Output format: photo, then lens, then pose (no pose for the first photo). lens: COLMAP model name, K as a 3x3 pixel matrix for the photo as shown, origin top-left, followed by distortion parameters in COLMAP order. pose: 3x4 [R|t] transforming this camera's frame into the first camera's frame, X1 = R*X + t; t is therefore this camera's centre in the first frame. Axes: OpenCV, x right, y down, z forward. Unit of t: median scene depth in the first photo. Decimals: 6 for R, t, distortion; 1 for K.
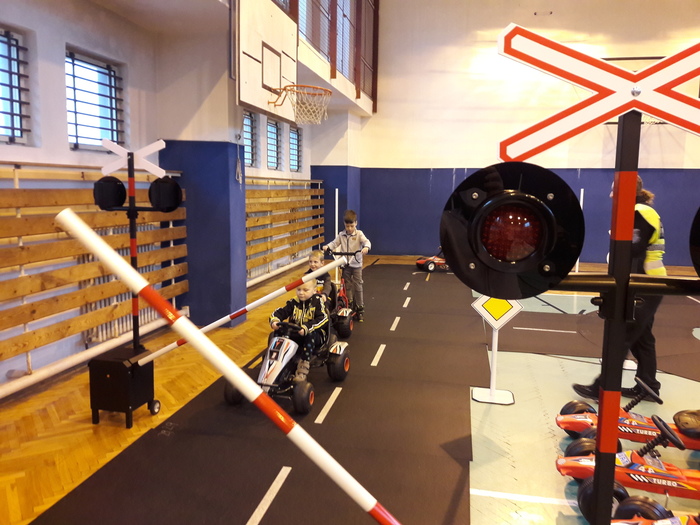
lens RADIAL K [[571.4, 0, 351.1], [0, 571.4, 261.6], [0, 0, 1]] dist [0.144620, -0.276826]
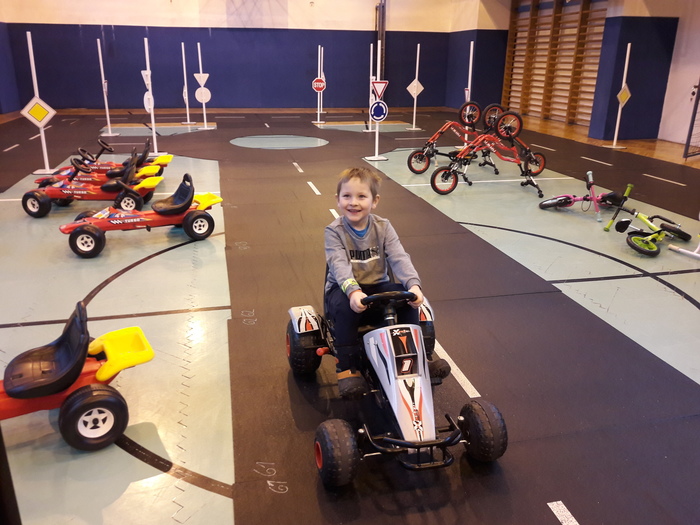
lens RADIAL K [[579.2, 0, 350.0], [0, 579.2, 262.5], [0, 0, 1]] dist [0.065899, -0.109190]
pose [[0.914880, -0.140046, 0.378657, 0.240593], [0.055573, 0.972664, 0.225468, 0.105481], [-0.399882, -0.185233, 0.897654, -0.553975]]
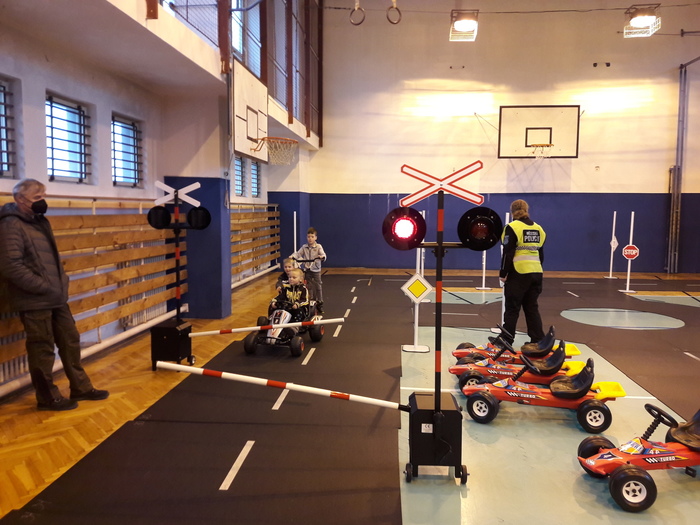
lens RADIAL K [[571.4, 0, 351.1], [0, 571.4, 261.6], [0, 0, 1]] dist [0.144620, -0.276826]
pose [[0.994030, -0.018208, 0.107579, -0.054413], [0.022068, 0.999151, -0.034799, 0.035576], [-0.106854, 0.036965, 0.993587, -0.319915]]
